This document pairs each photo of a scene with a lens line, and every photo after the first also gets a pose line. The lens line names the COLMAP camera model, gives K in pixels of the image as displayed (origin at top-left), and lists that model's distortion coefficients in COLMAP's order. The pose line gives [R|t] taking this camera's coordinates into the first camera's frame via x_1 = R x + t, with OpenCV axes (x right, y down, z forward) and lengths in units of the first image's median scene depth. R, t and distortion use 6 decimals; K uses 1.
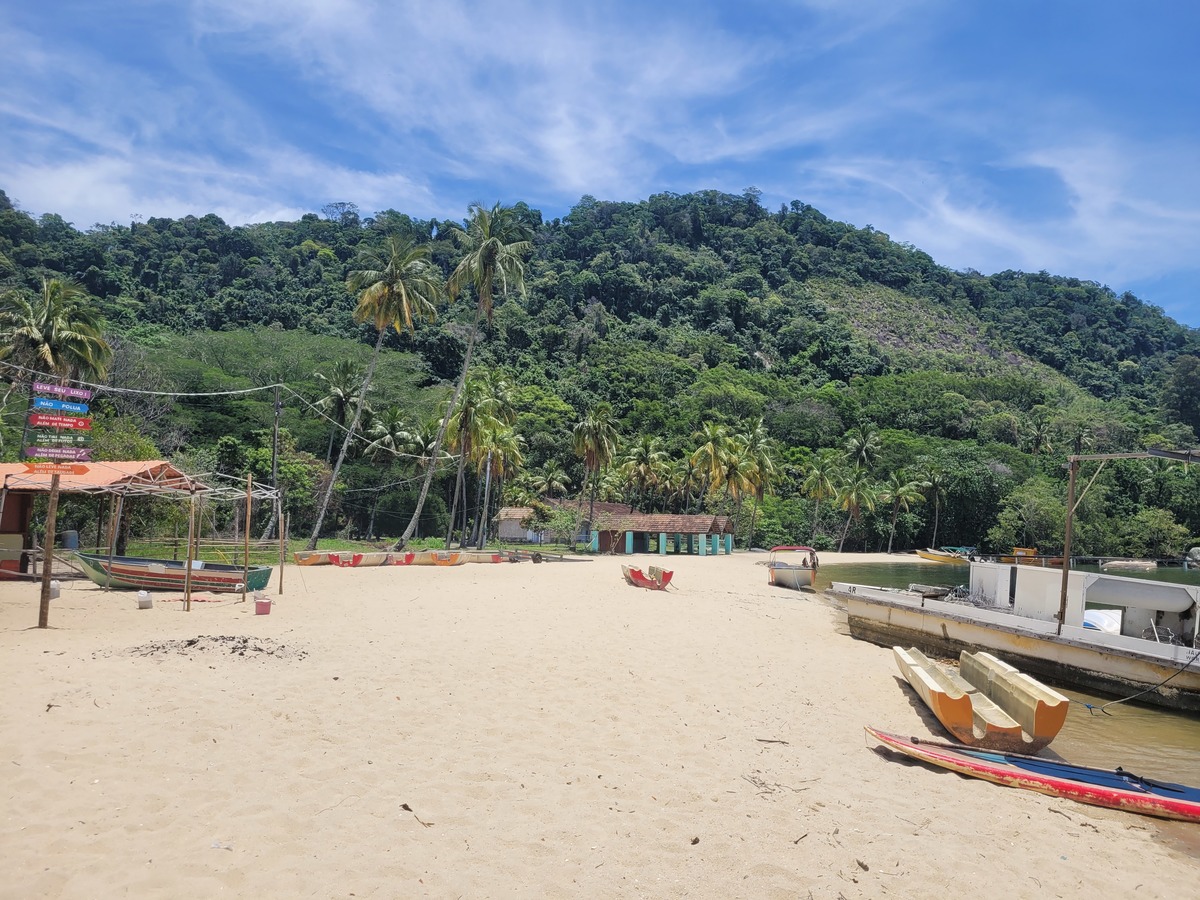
lens RADIAL K [[905.0, 0, 600.0], [0, 905.0, 450.0], [0, 0, 1]] dist [0.041900, -0.003678]
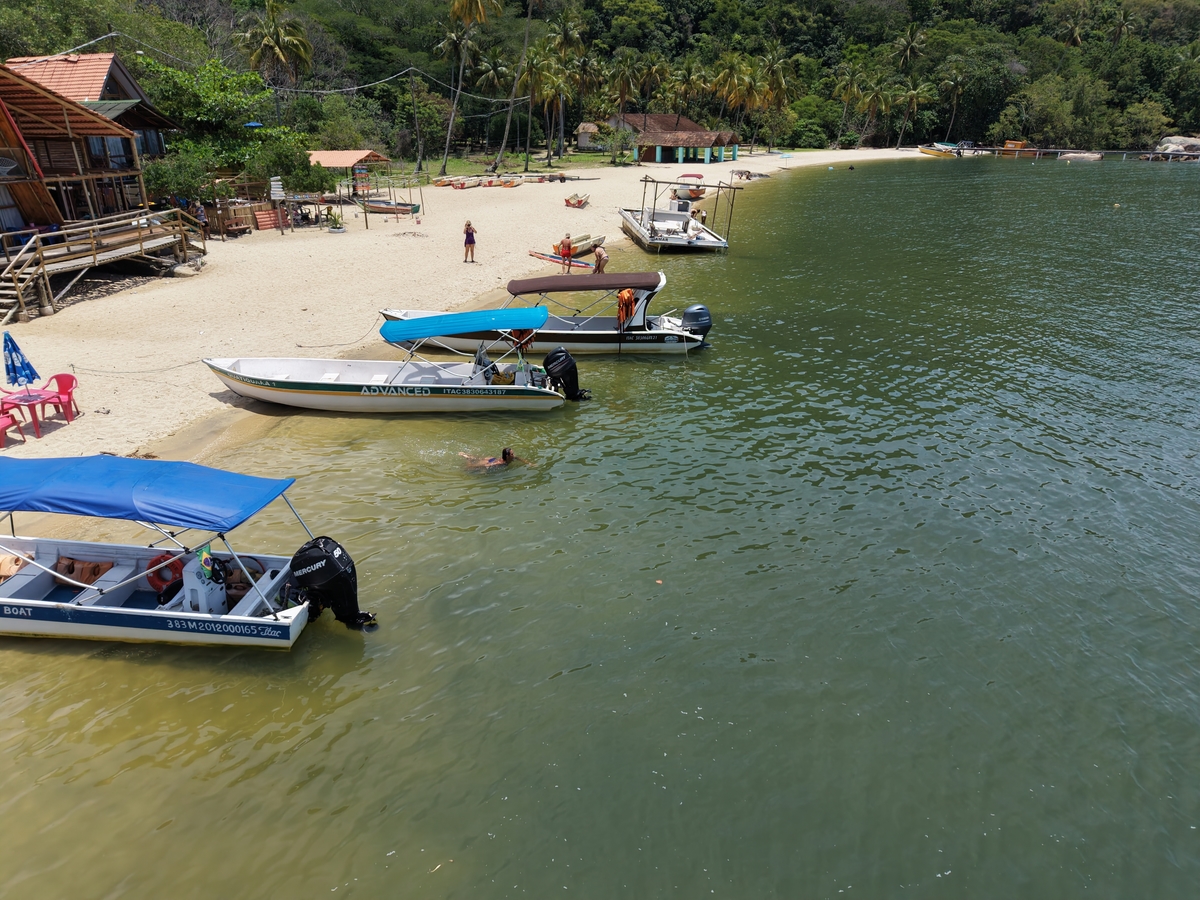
lens RADIAL K [[809.1, 0, 600.0], [0, 809.1, 450.0], [0, 0, 1]] dist [0.002432, -0.001750]
pose [[0.989374, 0.034294, -0.141289, 0.116345], [0.035751, 0.884565, 0.465046, -0.070106], [0.140928, -0.465155, 0.873939, -0.298970]]
